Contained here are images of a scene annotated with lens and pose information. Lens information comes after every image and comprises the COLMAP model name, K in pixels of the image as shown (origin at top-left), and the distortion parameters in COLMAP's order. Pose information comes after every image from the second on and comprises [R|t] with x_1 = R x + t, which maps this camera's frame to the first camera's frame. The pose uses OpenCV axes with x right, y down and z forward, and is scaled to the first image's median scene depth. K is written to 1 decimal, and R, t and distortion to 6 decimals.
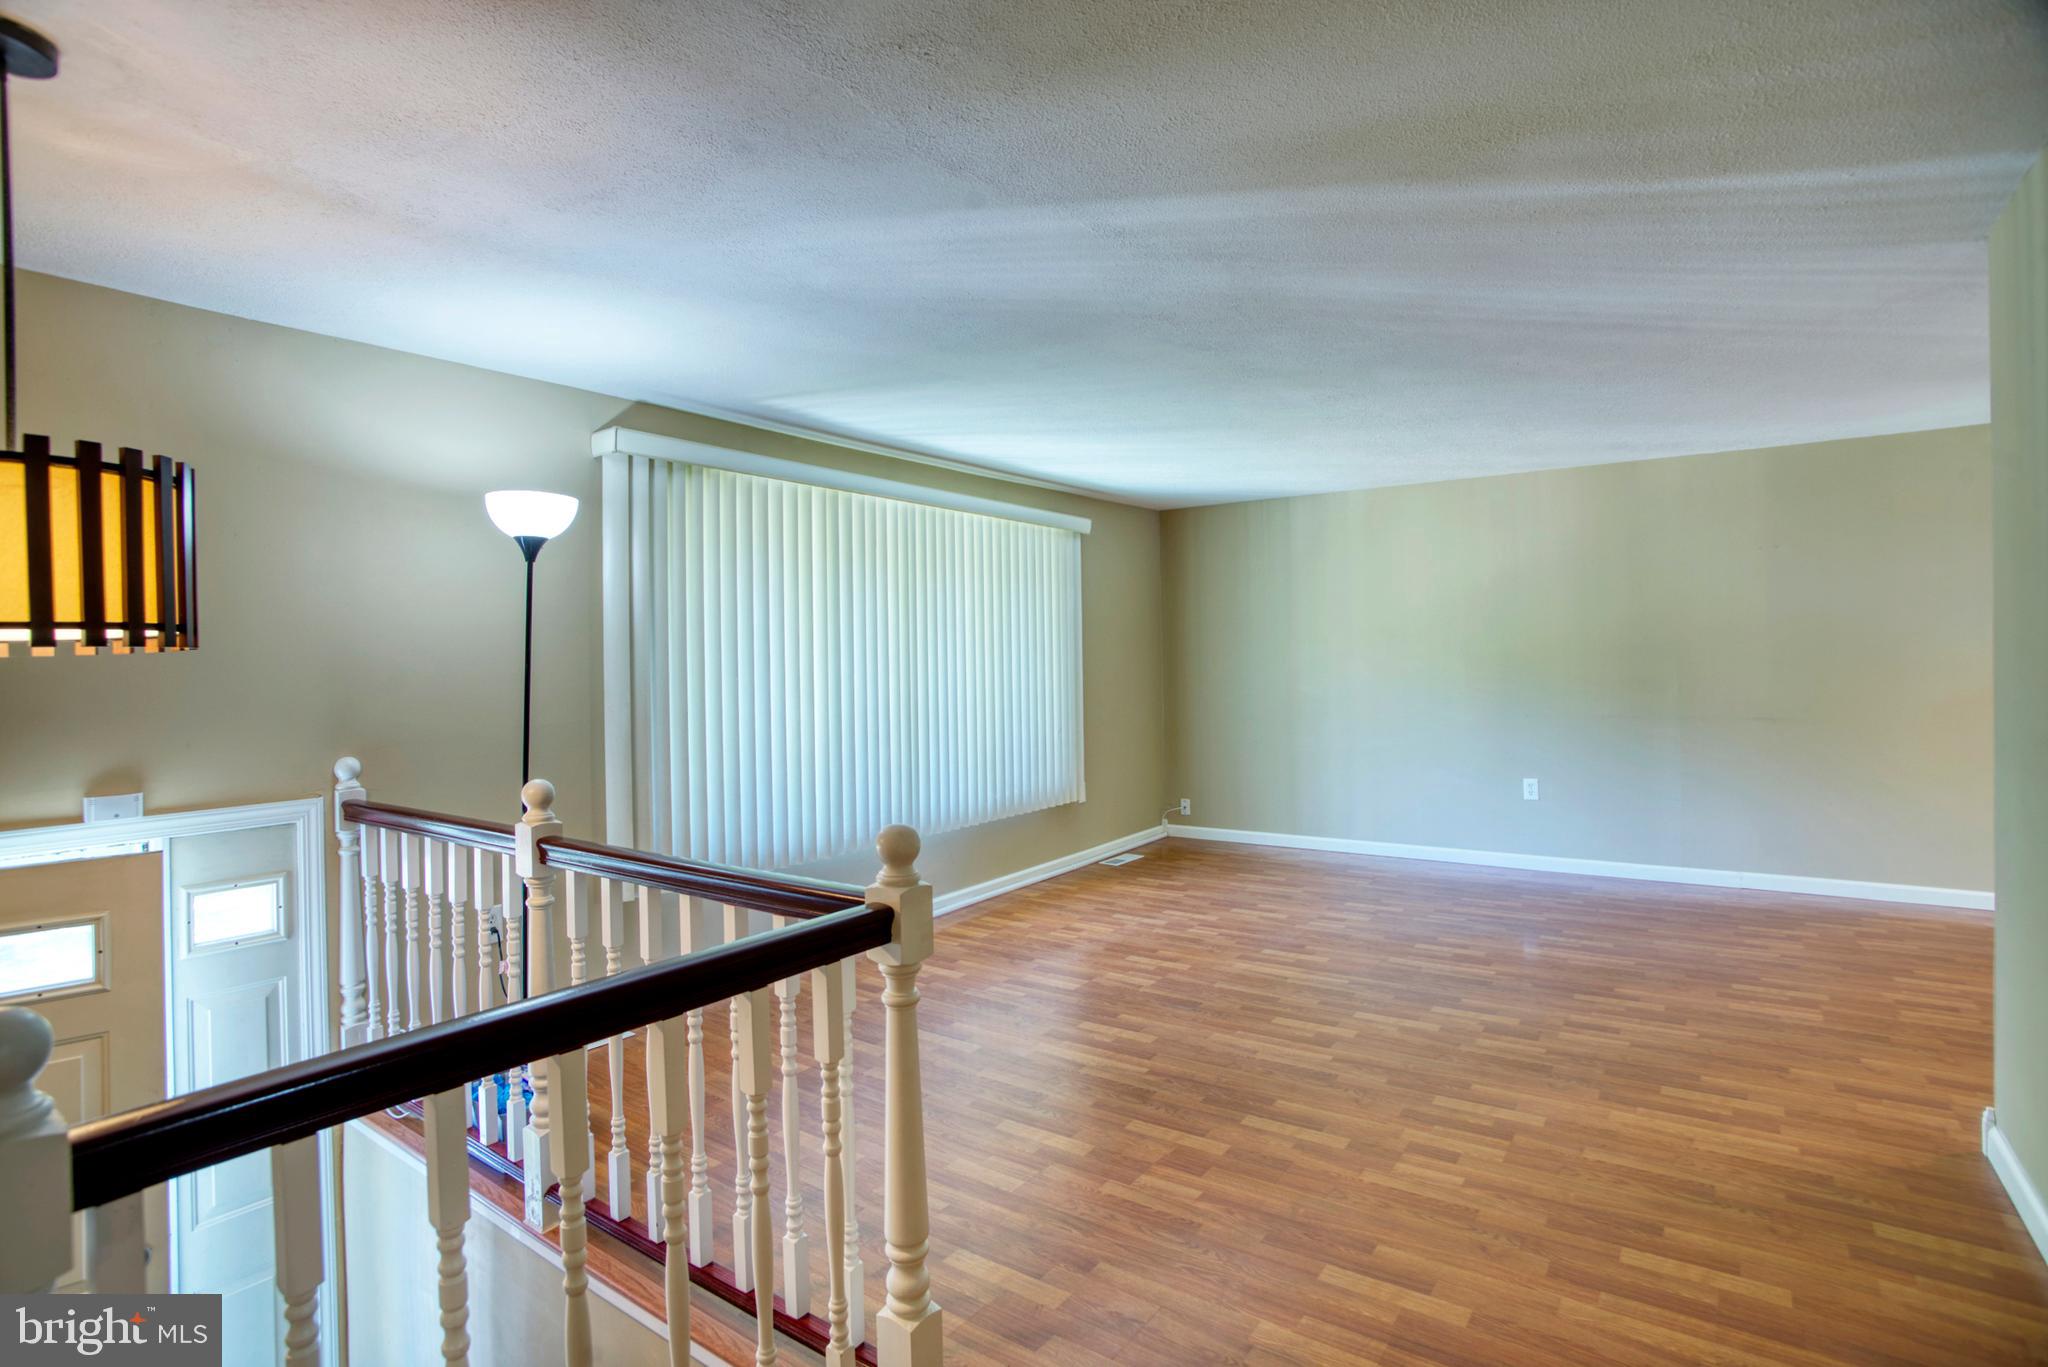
lens RADIAL K [[985.9, 0, 1034.9], [0, 985.9, 676.7], [0, 0, 1]] dist [-0.036482, 0.003122]
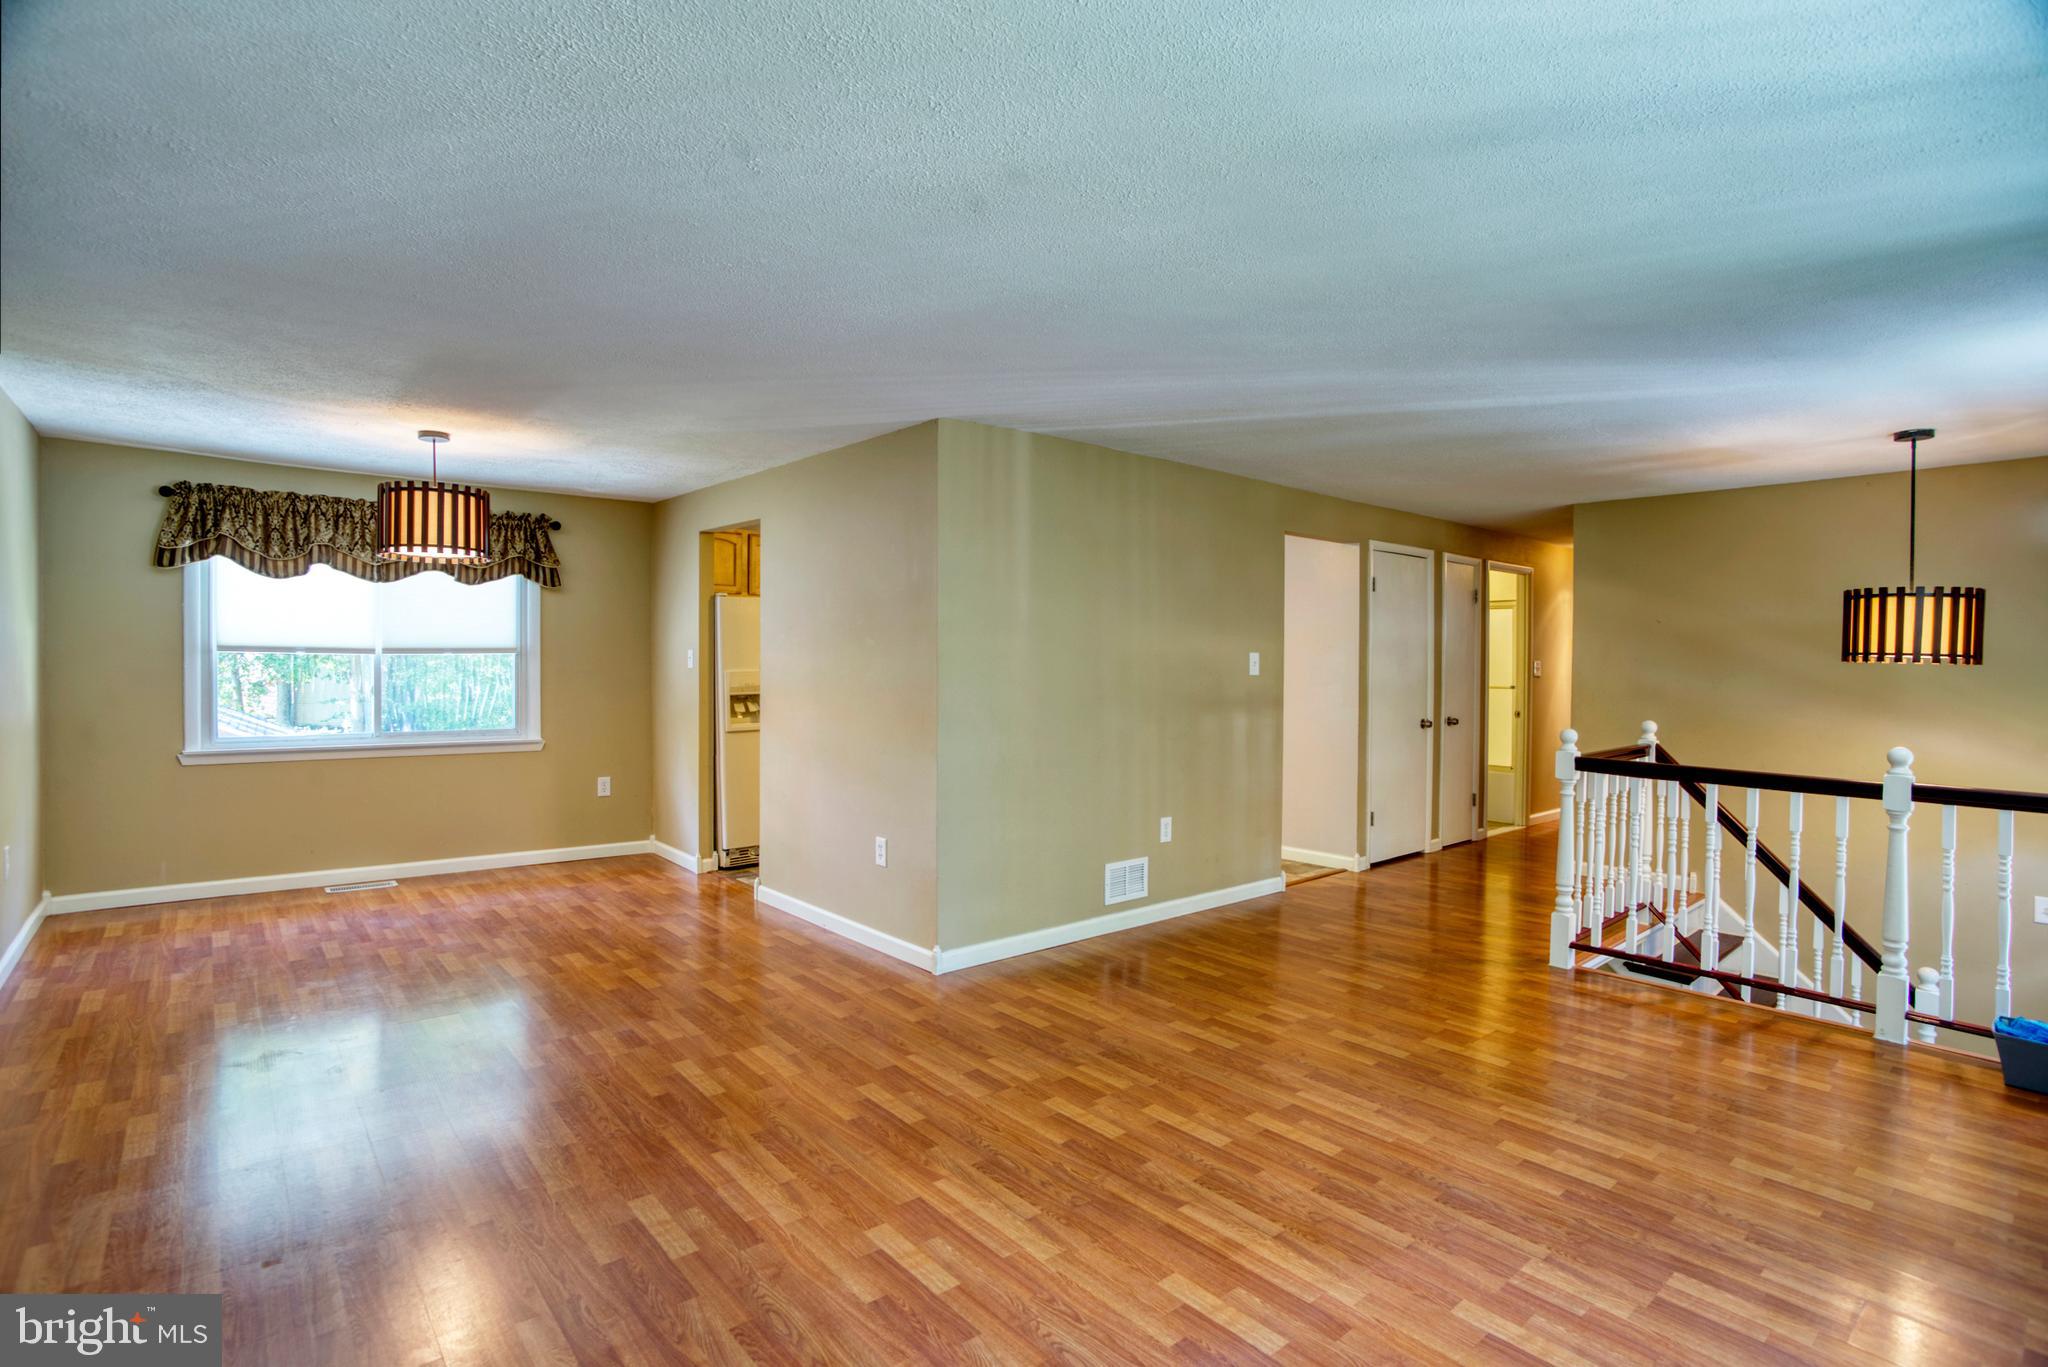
lens RADIAL K [[985.9, 0, 1015.8], [0, 985.9, 682.1], [0, 0, 1]] dist [-0.036482, 0.003122]
pose [[-0.966529, -0.002113, 0.256547, 0.306741], [0.006642, 0.999425, 0.033254, -0.049276], [-0.256470, 0.033845, -0.965960, 1.874170]]
